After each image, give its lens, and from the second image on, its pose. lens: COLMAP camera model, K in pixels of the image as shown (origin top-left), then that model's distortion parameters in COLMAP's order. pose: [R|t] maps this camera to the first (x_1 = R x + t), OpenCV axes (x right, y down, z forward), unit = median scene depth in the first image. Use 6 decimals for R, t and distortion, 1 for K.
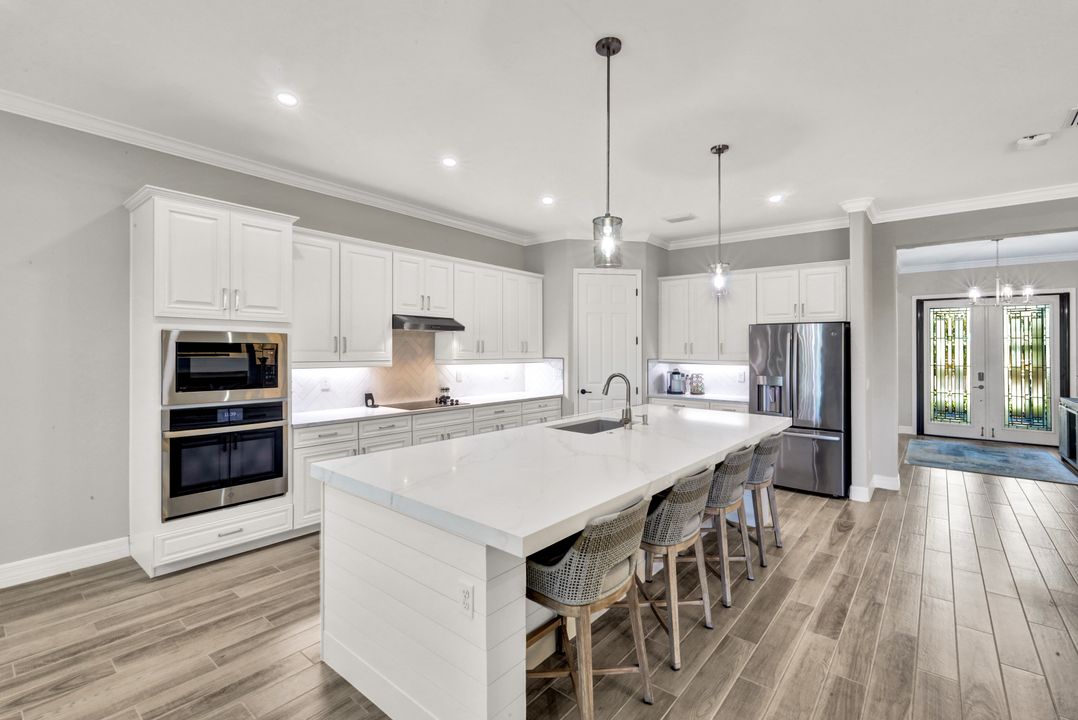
lens RADIAL K [[490.7, 0, 533.7], [0, 490.7, 354.4], [0, 0, 1]] dist [0.001648, -0.000119]
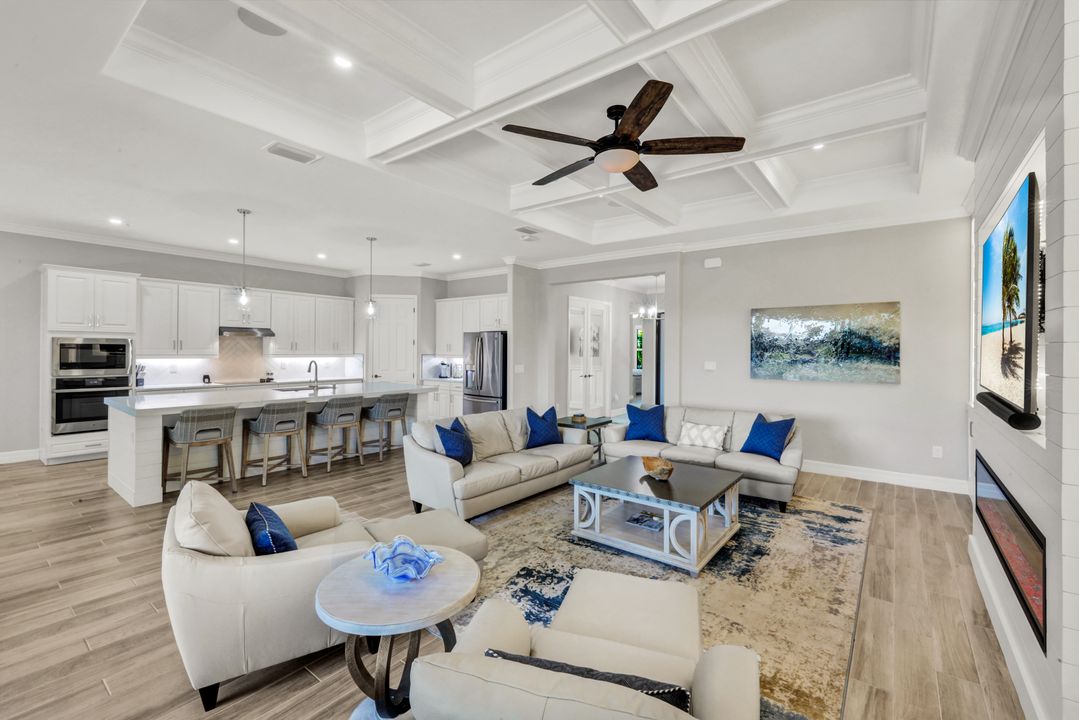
lens RADIAL K [[466.2, 0, 532.6], [0, 466.2, 352.9], [0, 0, 1]] dist [0.003420, 0.000219]
pose [[0.999774, -0.000201, 0.021274, 0.946209], [0.000244, 0.999998, -0.002014, 0.013457], [-0.021274, 0.002019, 0.999772, -0.762223]]
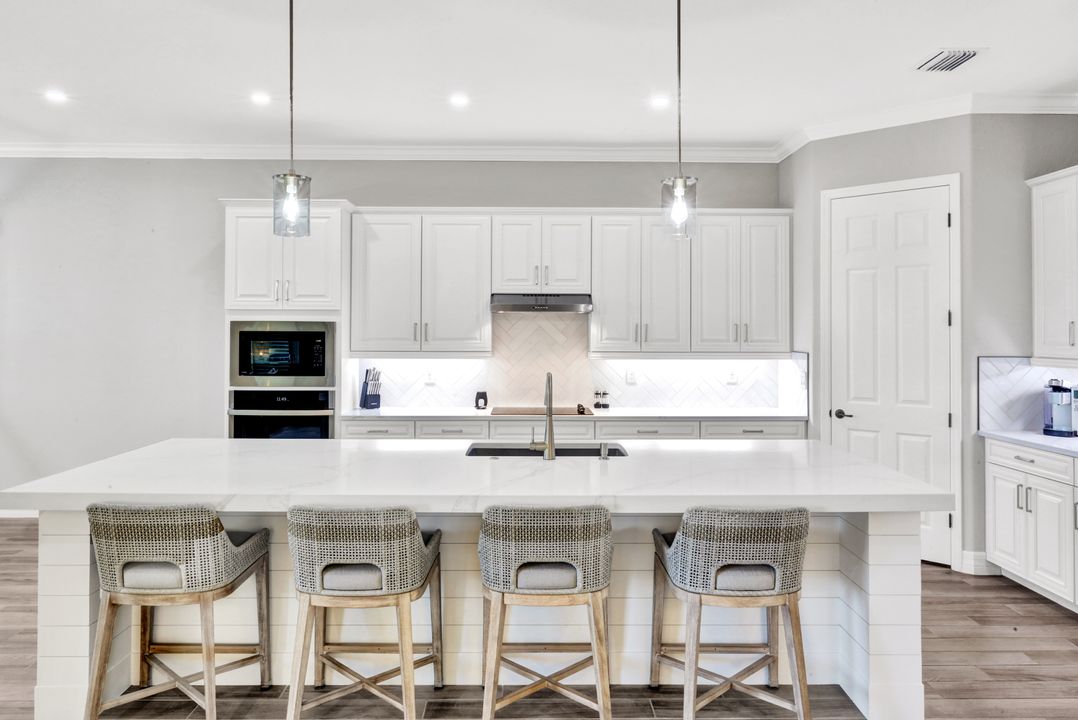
lens RADIAL K [[772.7, 0, 542.8], [0, 772.7, 331.2], [0, 0, 1]] dist [0.003310, 0.002884]
pose [[0.648104, -0.008802, -0.761501, 0.930475], [-0.005817, 0.999847, -0.016507, 0.000298], [0.761530, 0.015128, 0.647953, 0.325719]]
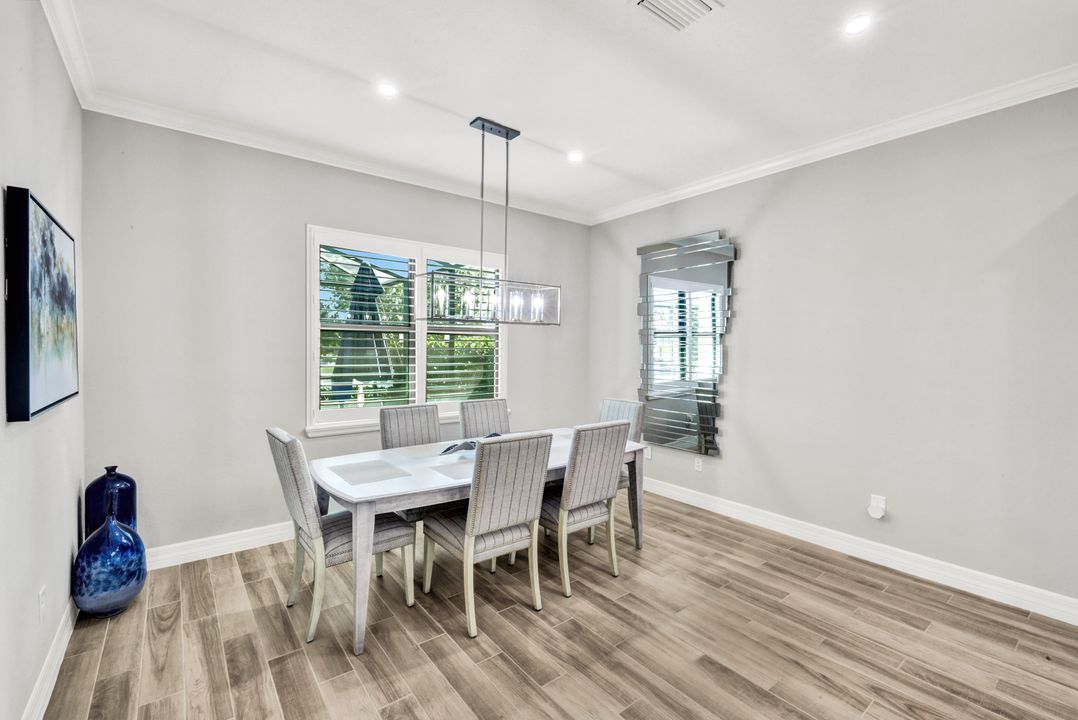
lens RADIAL K [[473.1, 0, 539.0], [0, 473.1, 360.0], [0, 0, 1]] dist [0.000287, 0.000118]
pose [[-0.213891, 0.017833, -0.976695, 0.048707], [-0.018911, 0.999570, 0.022393, -0.005916], [0.976674, 0.023260, -0.213462, 0.285605]]
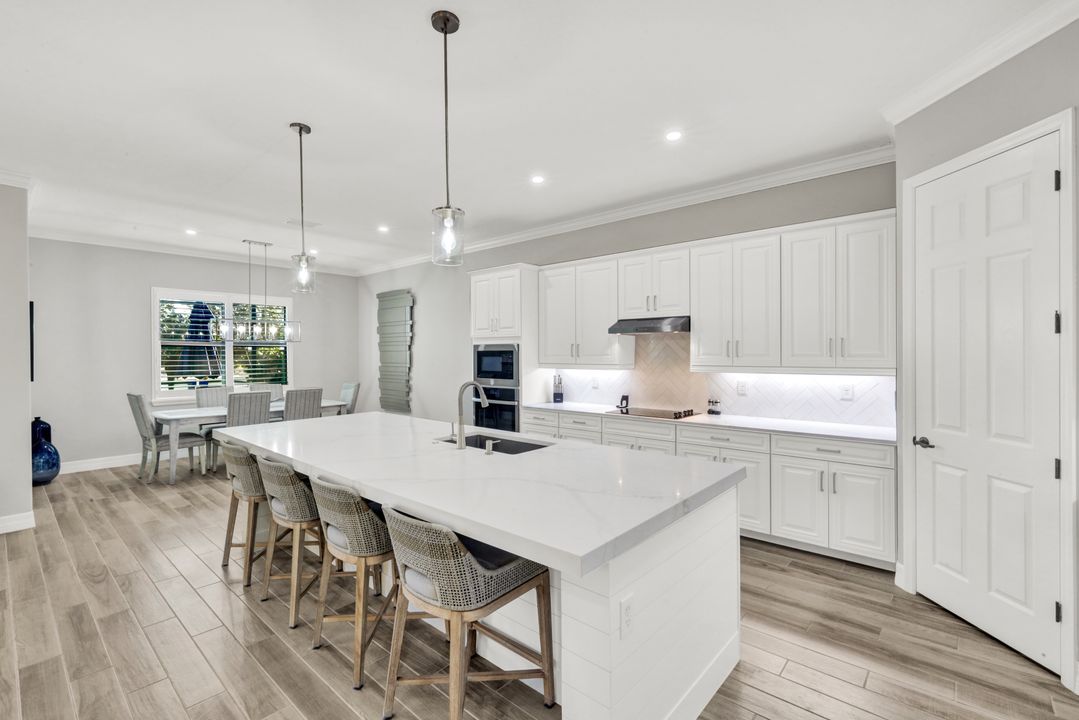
lens RADIAL K [[491.1, 0, 534.2], [0, 491.1, 354.4], [0, 0, 1]] dist [0.001648, -0.000119]
pose [[-0.039675, -0.006141, -0.999194, 0.981699], [-0.005803, 0.999966, -0.005915, -0.001796], [0.999196, 0.005564, -0.039709, 1.113323]]
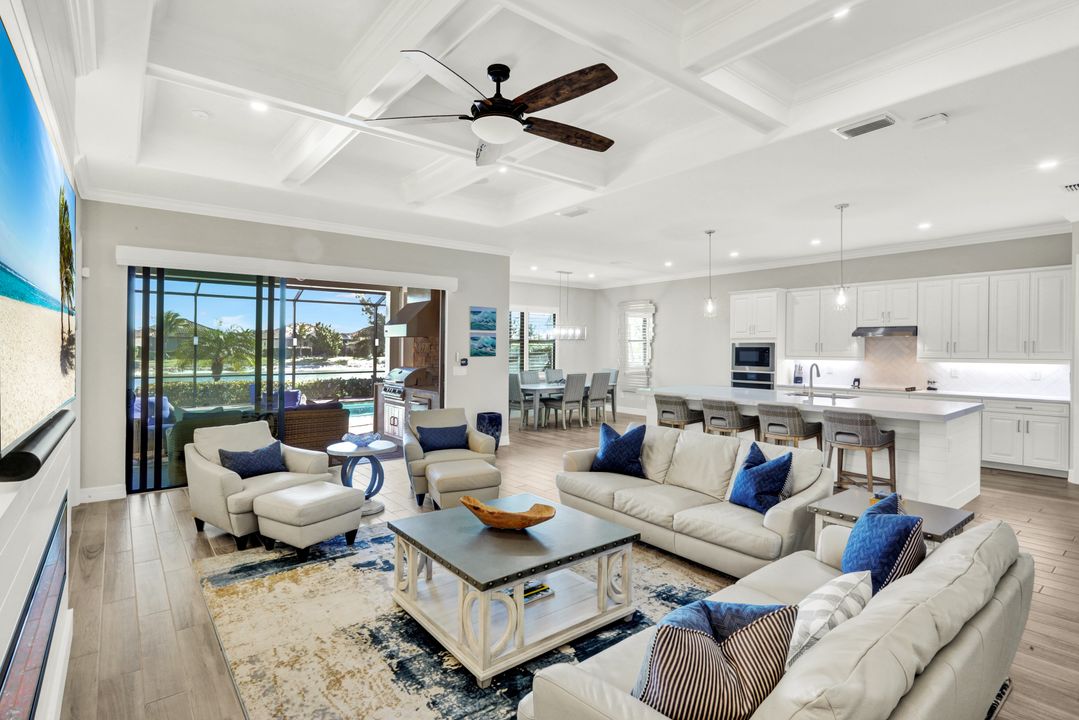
lens RADIAL K [[521.3, 0, 527.4], [0, 521.3, 353.2], [0, 0, 1]] dist [-0.002427, 0.000466]
pose [[-0.223398, -0.000013, -0.974727, 2.013190], [-0.014664, 0.999887, 0.003348, 0.013283], [0.974617, 0.015041, -0.223373, 0.451823]]
